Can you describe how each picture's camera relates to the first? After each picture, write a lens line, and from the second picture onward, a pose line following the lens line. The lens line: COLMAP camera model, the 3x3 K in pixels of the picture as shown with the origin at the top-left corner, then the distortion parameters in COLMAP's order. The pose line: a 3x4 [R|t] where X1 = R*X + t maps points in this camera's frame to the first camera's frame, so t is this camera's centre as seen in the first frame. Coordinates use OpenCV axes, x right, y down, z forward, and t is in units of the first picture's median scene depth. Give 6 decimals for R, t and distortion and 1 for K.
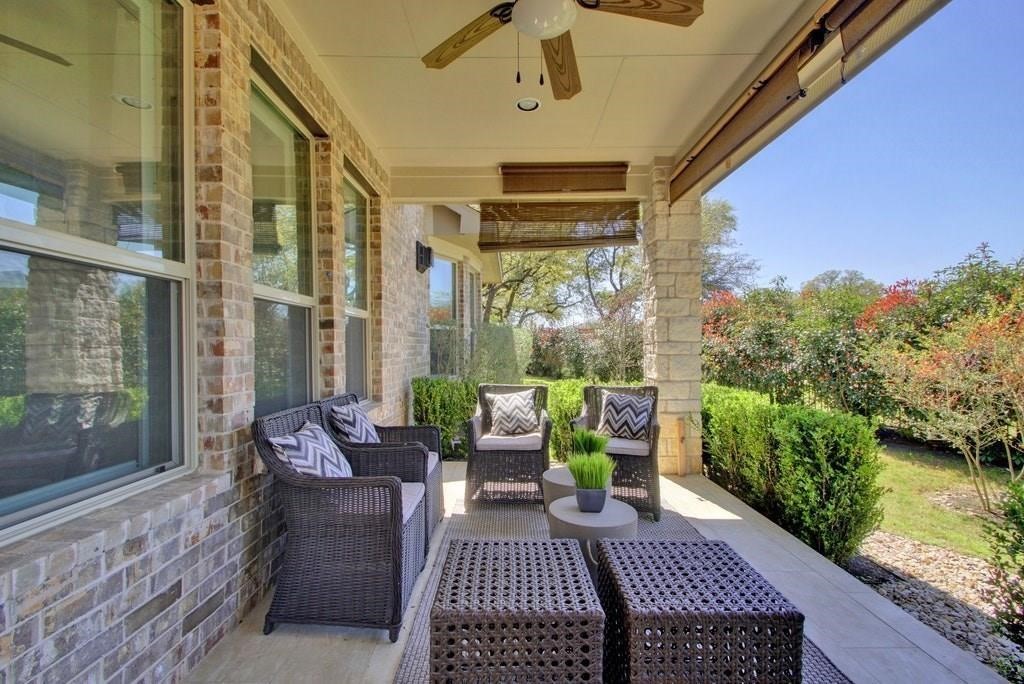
lens RADIAL K [[458.1, 0, 508.3], [0, 458.1, 349.0], [0, 0, 1]] dist [0.018573, -0.004027]
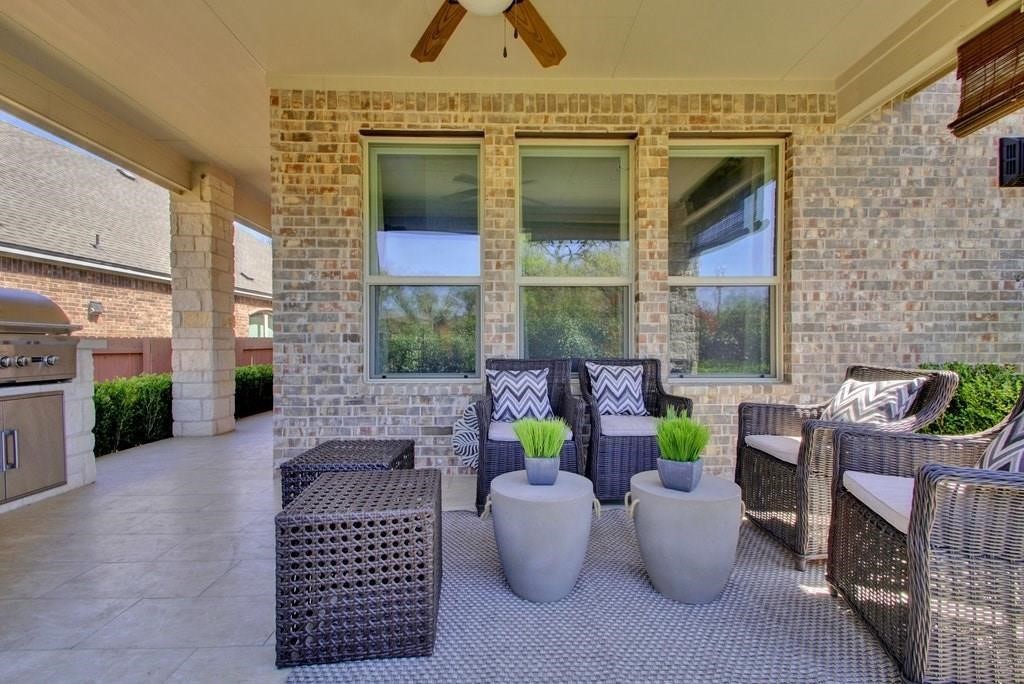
lens RADIAL K [[458.1, 0, 511.0], [0, 458.1, 349.8], [0, 0, 1]] dist [0.018573, -0.004027]
pose [[0.025888, 0.011846, -0.999595, 0.562383], [-0.000640, 0.999930, 0.011833, 0.047698], [0.999665, 0.000333, 0.025894, 0.489560]]
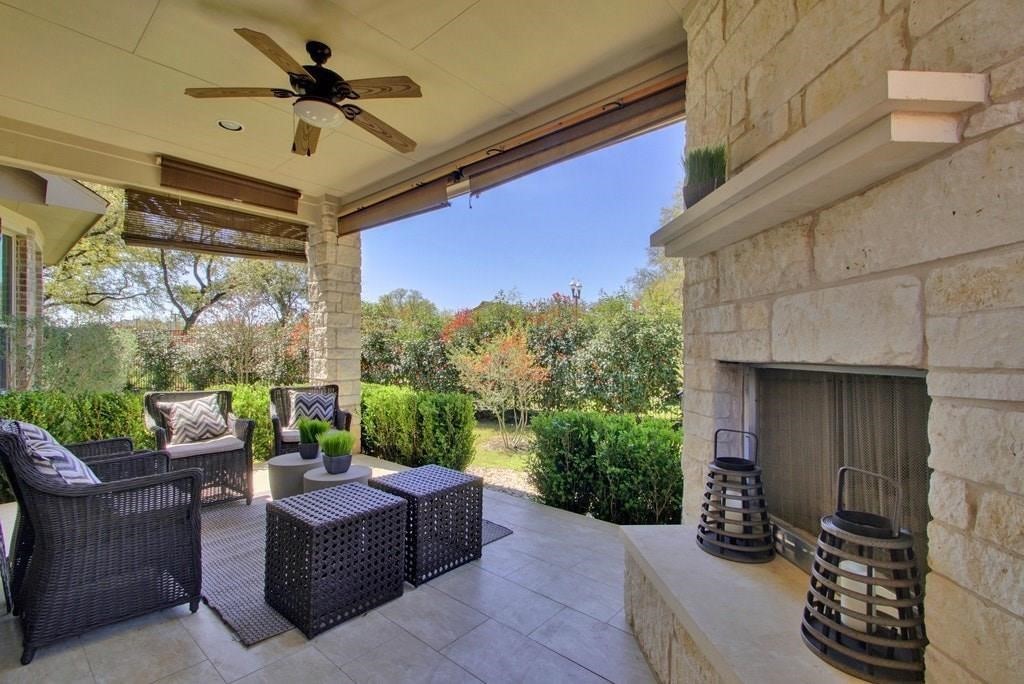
lens RADIAL K [[458.1, 0, 514.6], [0, 458.1, 344.1], [0, 0, 1]] dist [0.018573, -0.004027]
pose [[0.654781, 0.016259, 0.755644, -0.259591], [-0.000874, 0.999784, -0.020754, -0.002010], [-0.755819, 0.012929, 0.654653, -0.151492]]
